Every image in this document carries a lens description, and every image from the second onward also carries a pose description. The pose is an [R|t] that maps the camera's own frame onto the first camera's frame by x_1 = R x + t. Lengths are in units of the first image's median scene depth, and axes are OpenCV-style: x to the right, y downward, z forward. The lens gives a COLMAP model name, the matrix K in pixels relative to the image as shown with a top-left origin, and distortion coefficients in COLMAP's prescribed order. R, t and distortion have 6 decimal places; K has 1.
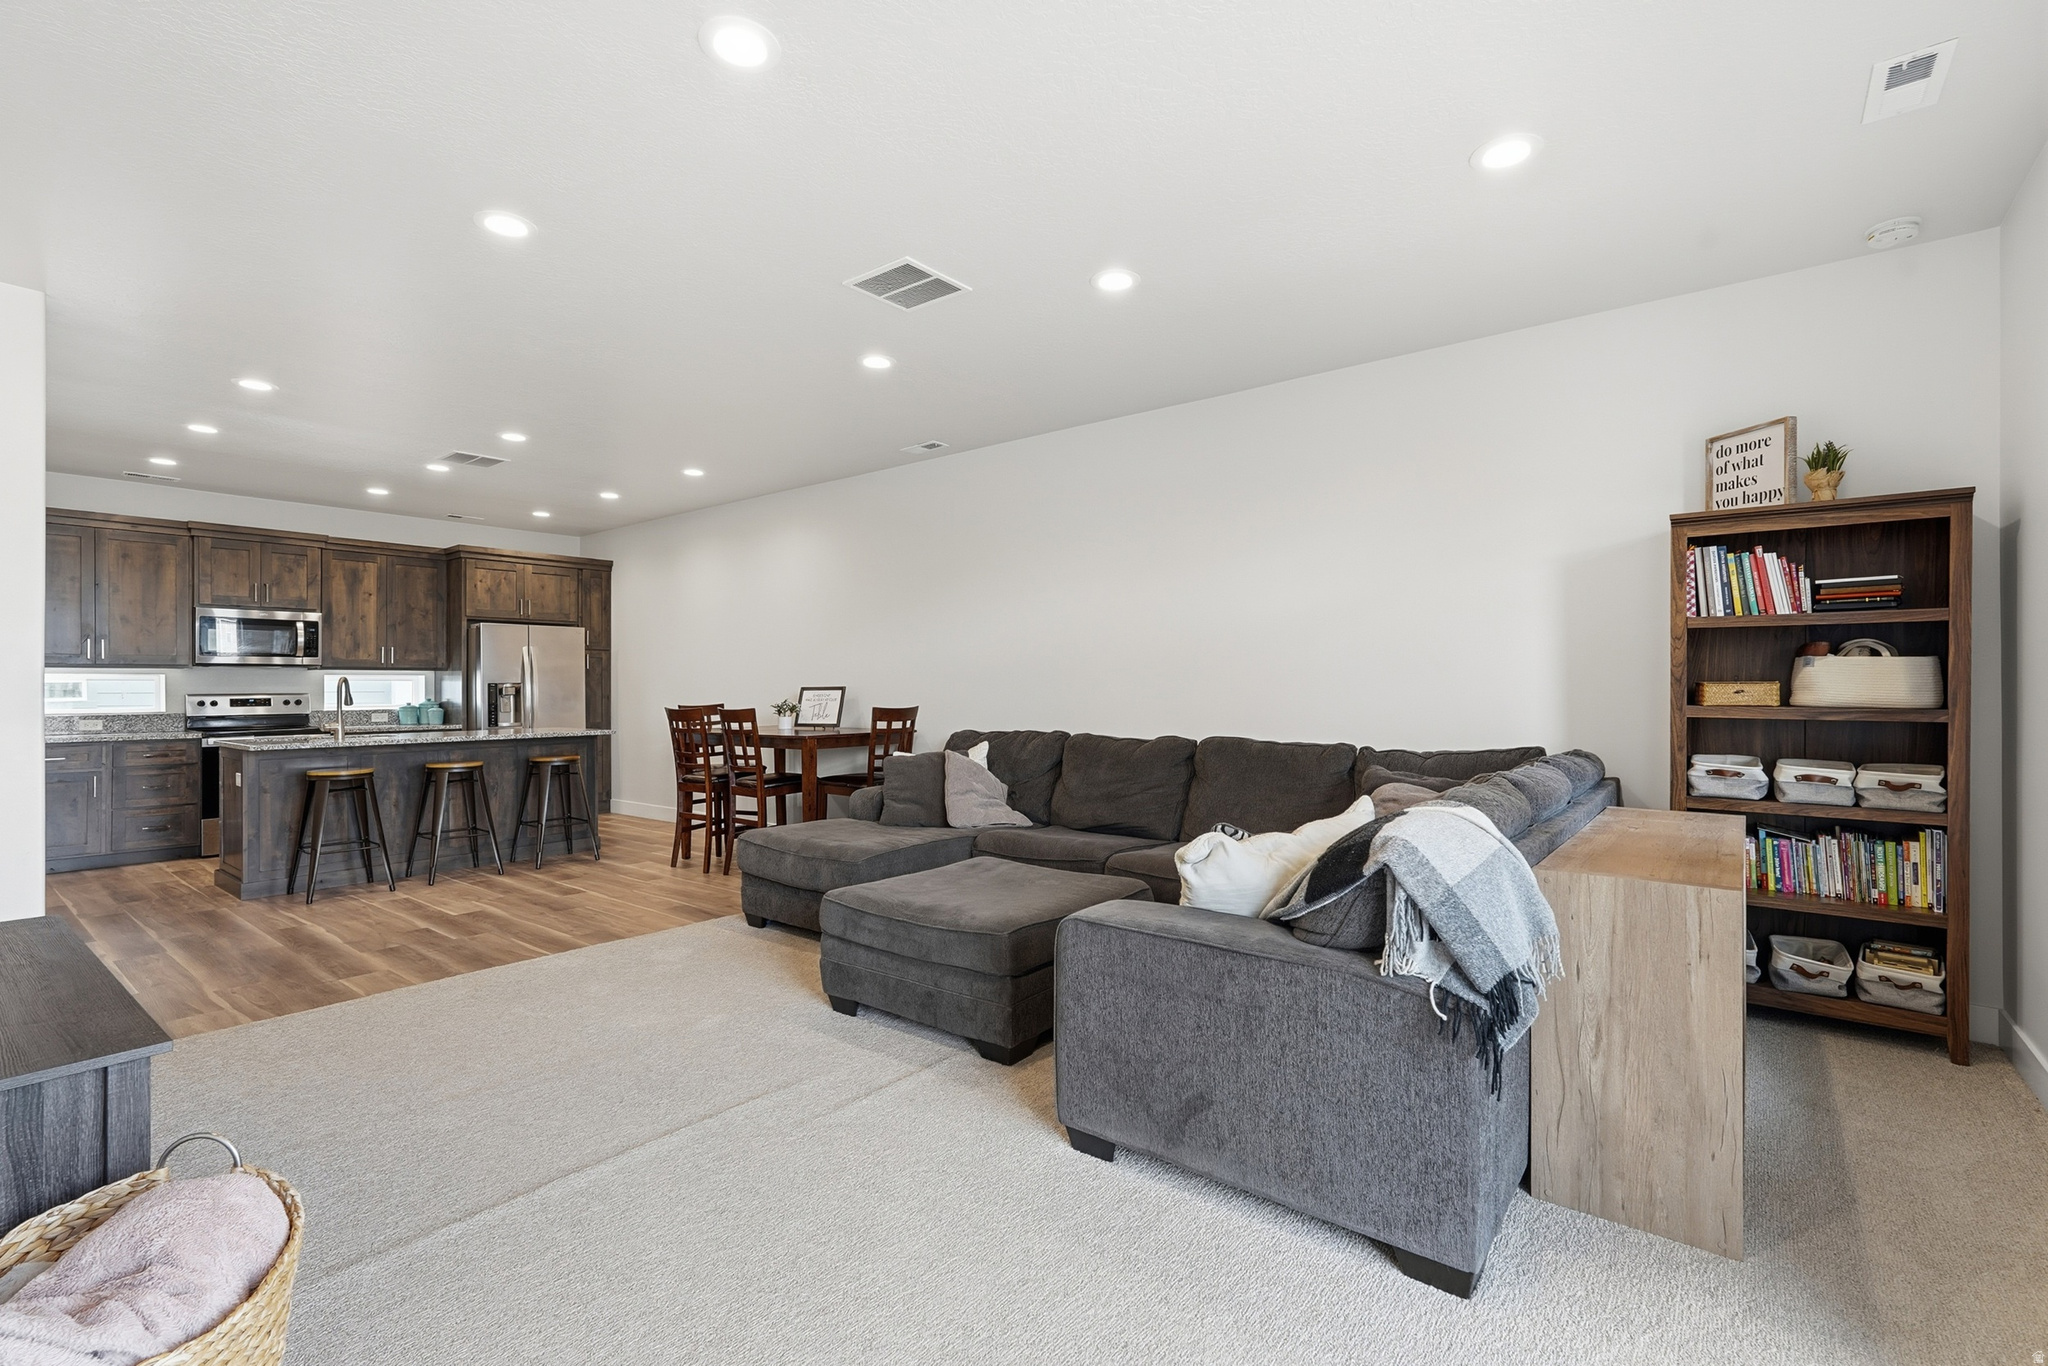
lens RADIAL K [[925.7, 0, 1038.3], [0, 925.7, 693.4], [0, 0, 1]] dist [-0.002426, 0.002837]
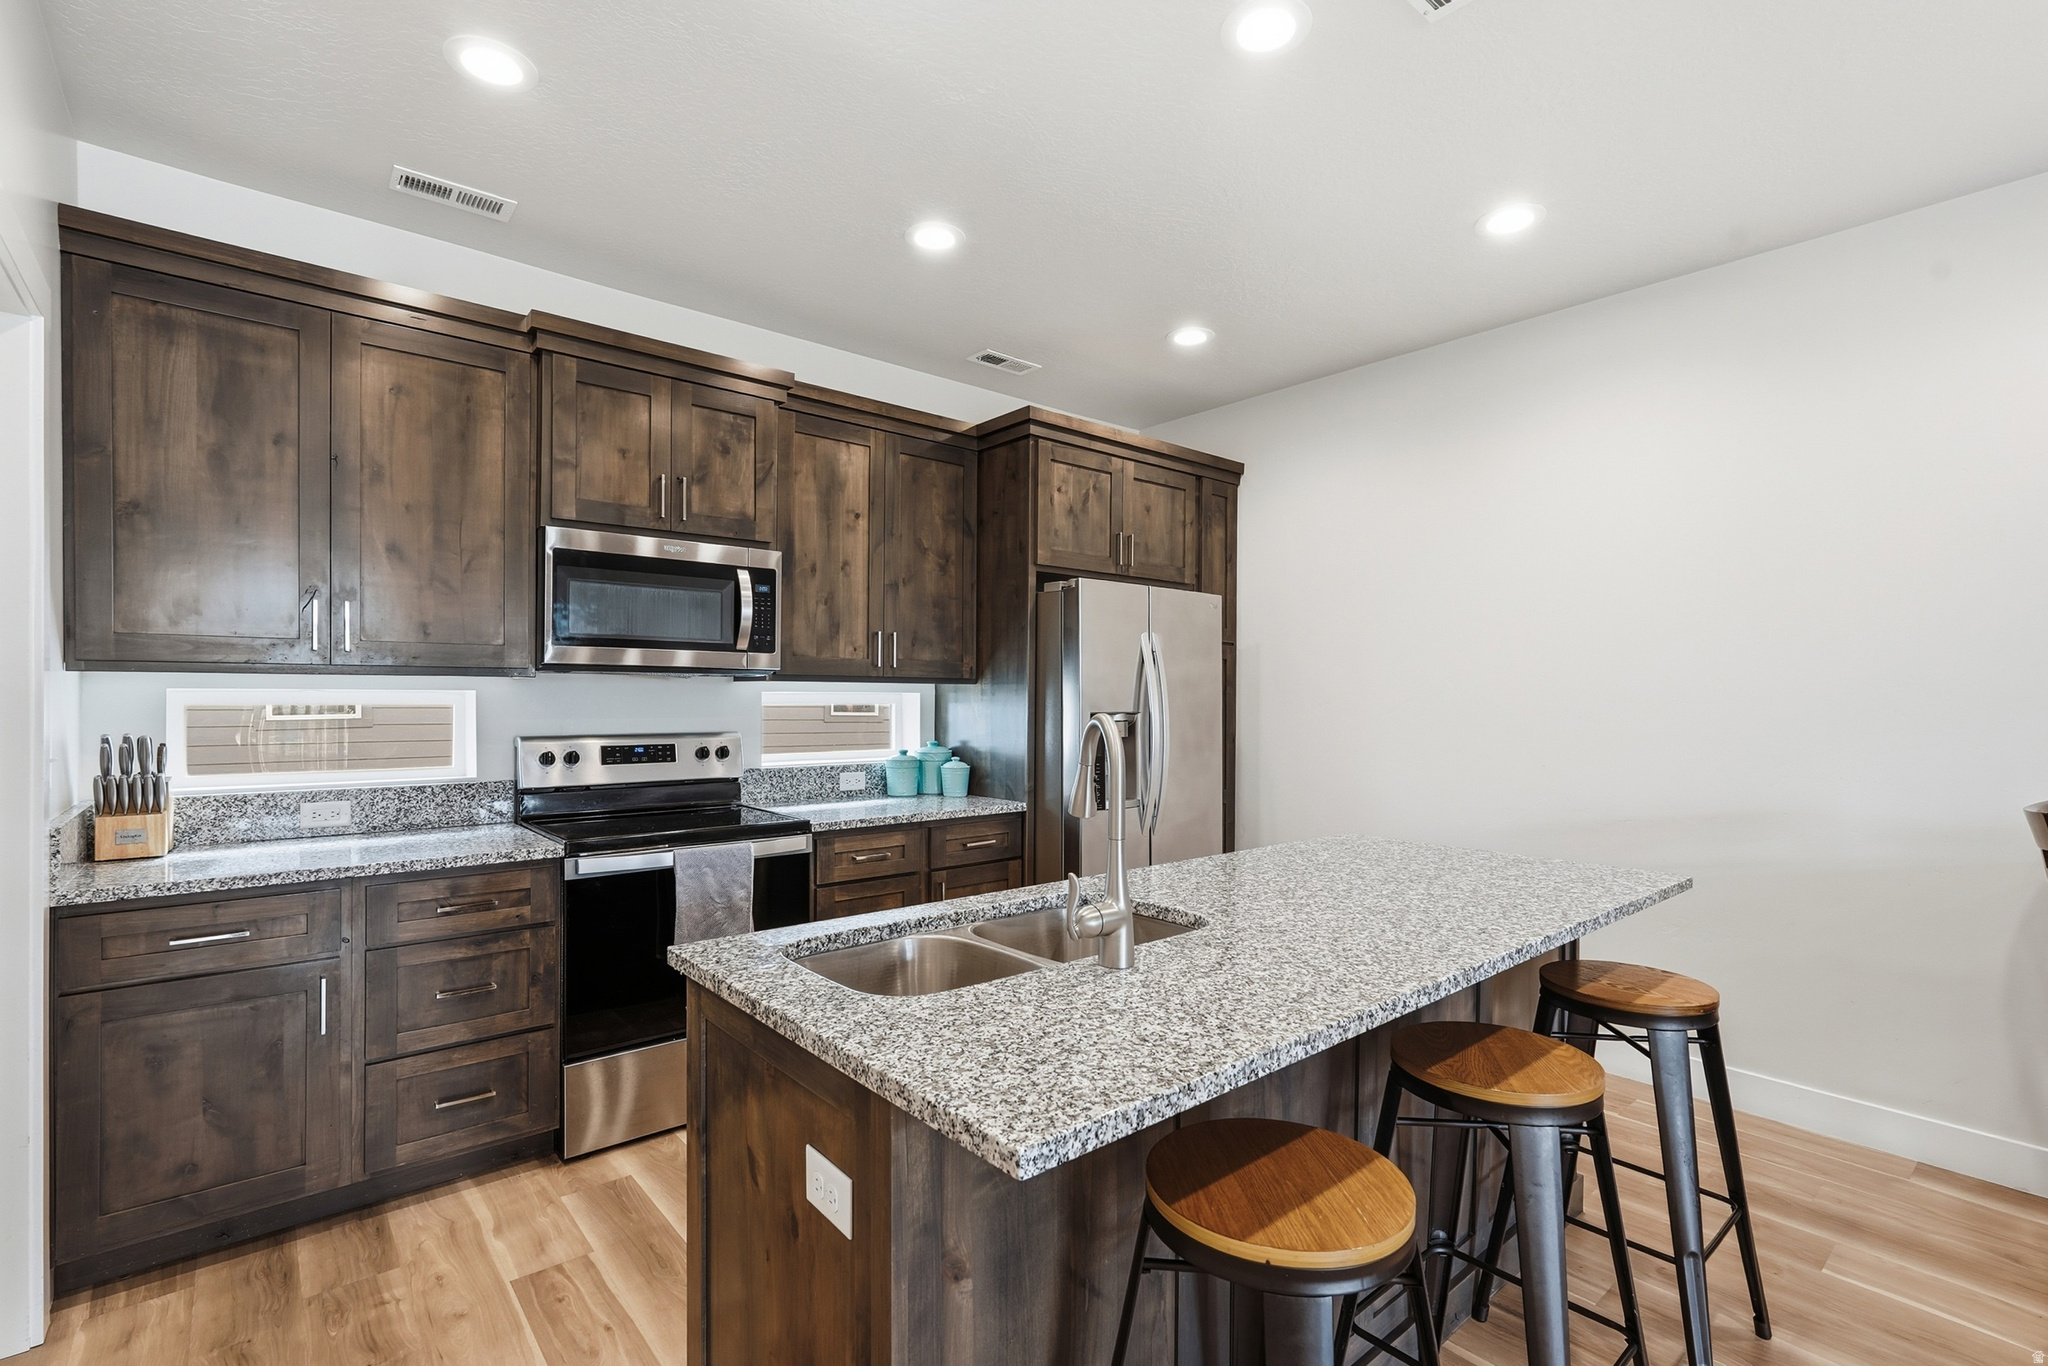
lens RADIAL K [[925.7, 0, 1015.3], [0, 925.7, 714.3], [0, 0, 1]] dist [-0.002426, 0.002837]
pose [[0.981788, 0.017284, -0.189189, -0.585729], [-0.014203, 0.999744, 0.017631, -0.019320], [0.189446, -0.014622, 0.981782, 0.594773]]
